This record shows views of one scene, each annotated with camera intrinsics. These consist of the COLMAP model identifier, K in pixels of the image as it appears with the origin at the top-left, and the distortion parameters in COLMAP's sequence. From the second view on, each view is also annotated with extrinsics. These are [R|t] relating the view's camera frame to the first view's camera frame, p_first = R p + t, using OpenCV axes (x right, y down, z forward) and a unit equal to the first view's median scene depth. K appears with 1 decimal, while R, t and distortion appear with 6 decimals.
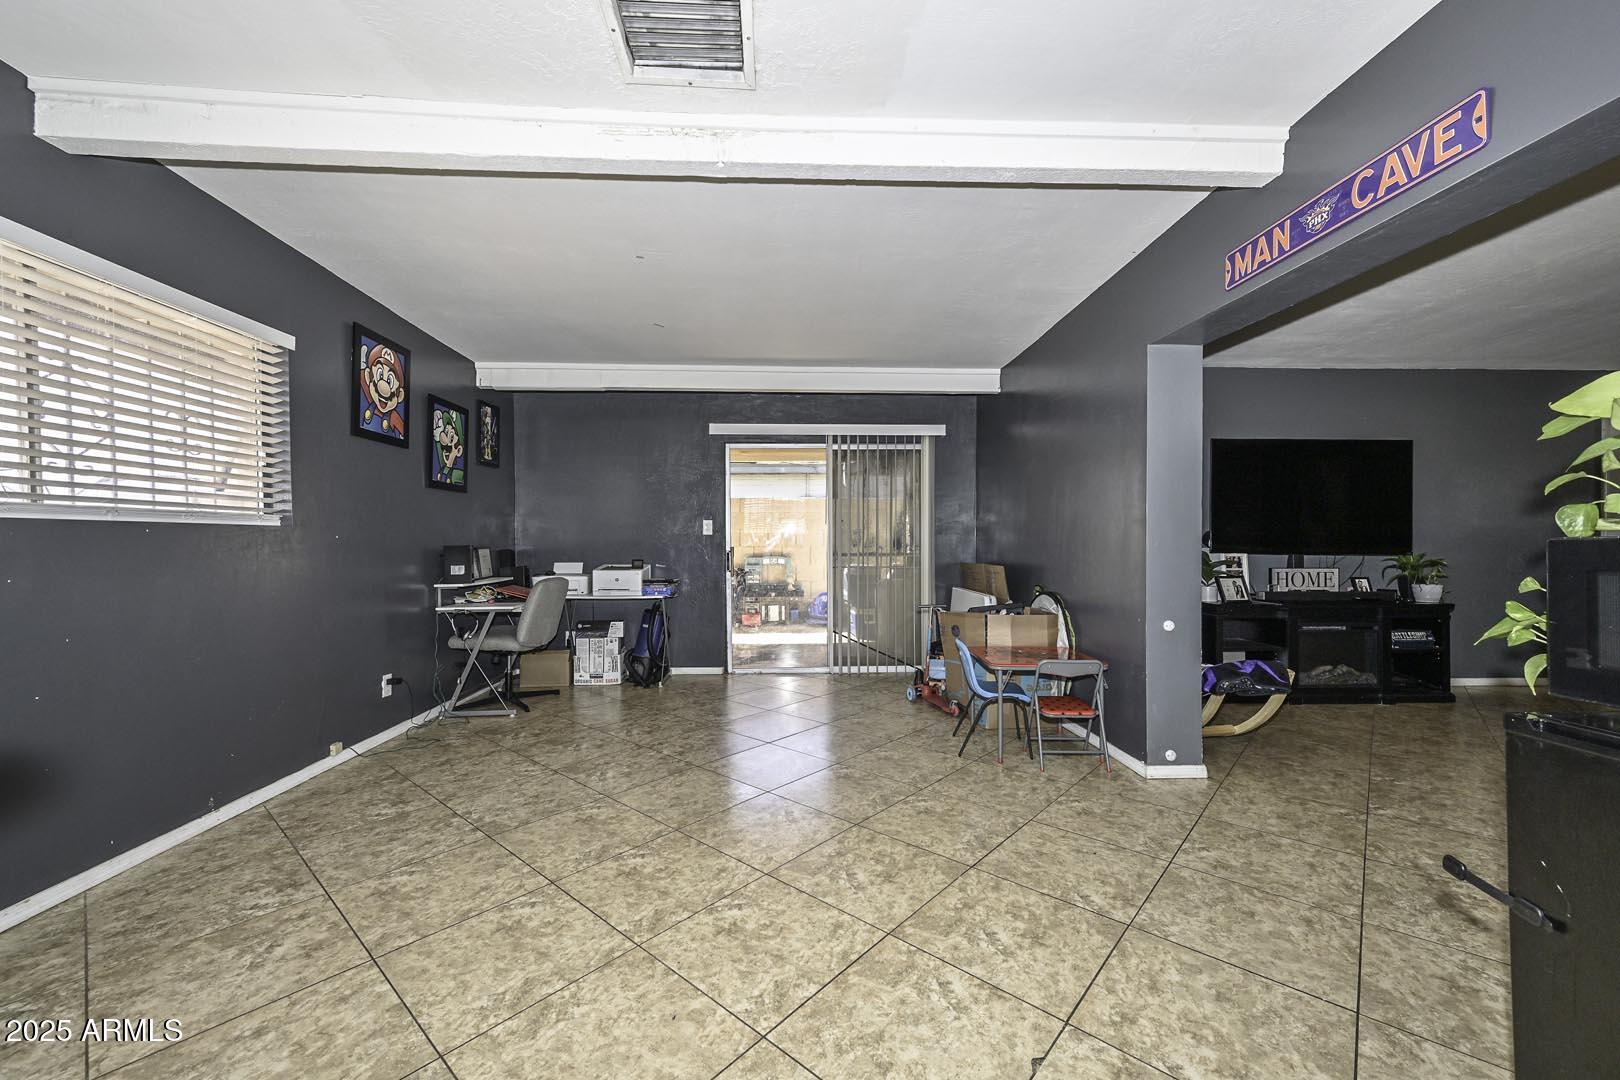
lens RADIAL K [[570.1, 0, 810.0], [0, 570.1, 540.0], [0, 0, 1]] dist [0.000997, 0.000176]
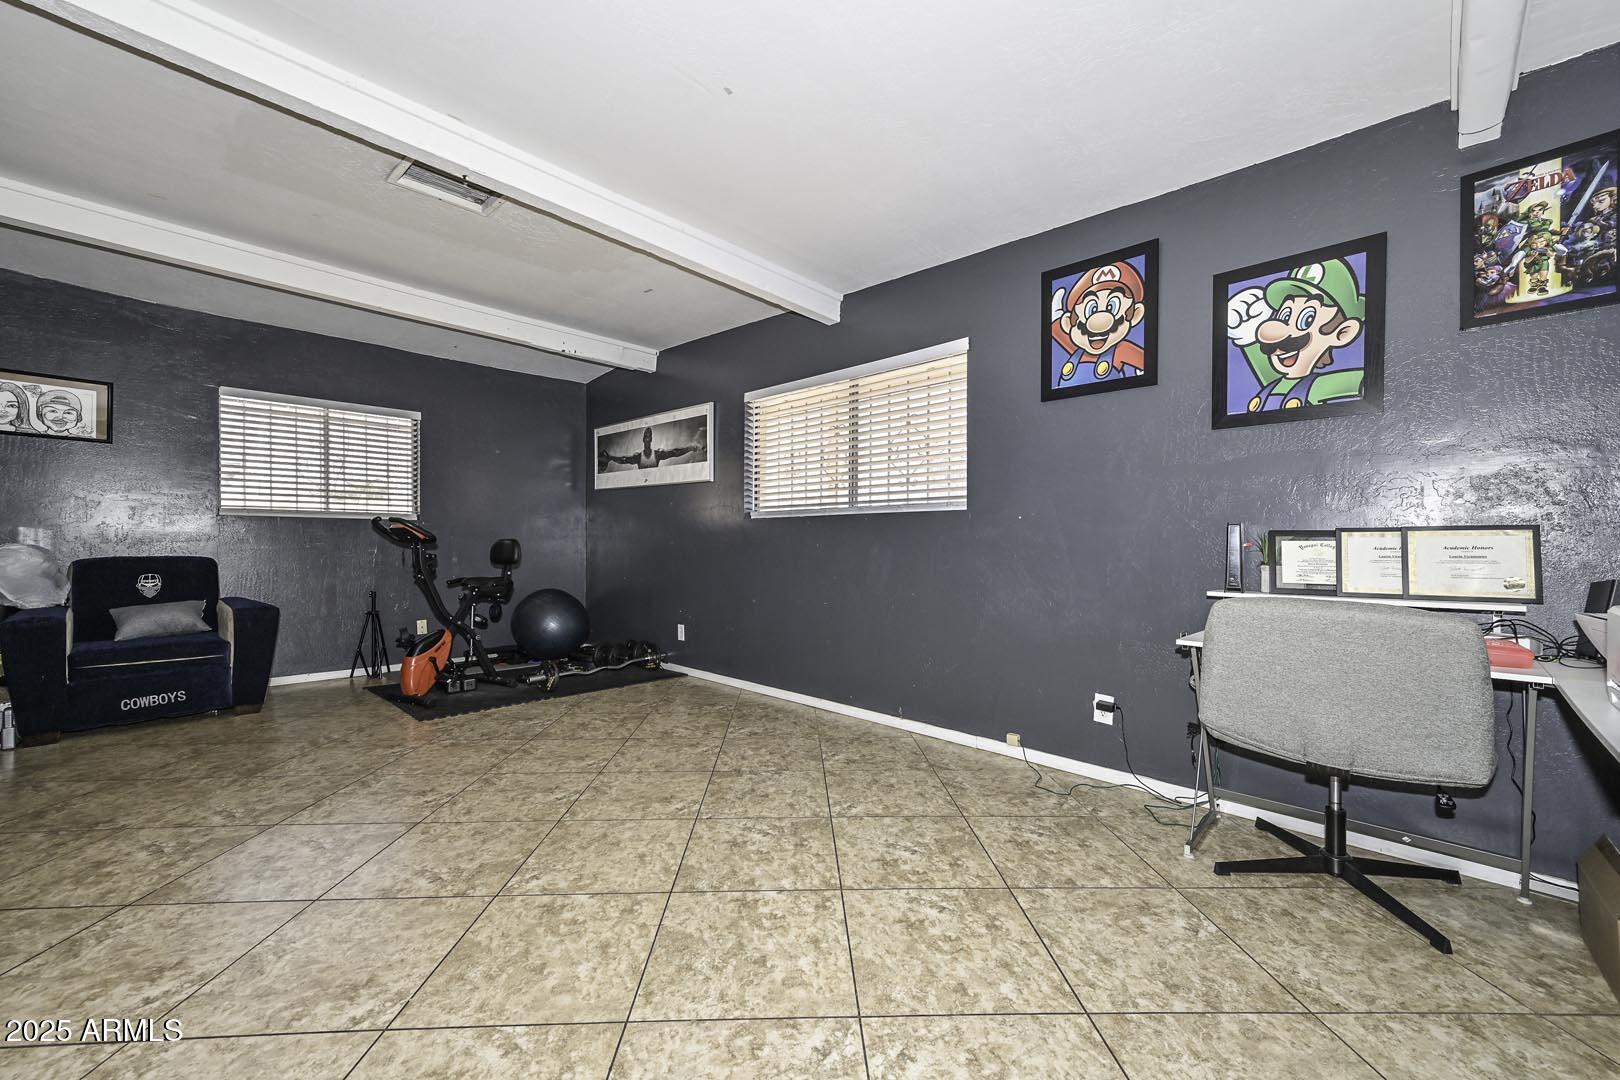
lens RADIAL K [[639.5, 0, 815.6], [0, 639.5, 543.0], [0, 0, 1]] dist [0.011425, 0.000380]
pose [[-0.715550, -0.003288, -0.698554, 0.149537], [-0.000781, 0.999992, -0.003907, 0.040812], [0.698561, -0.002250, -0.715547, 1.505018]]
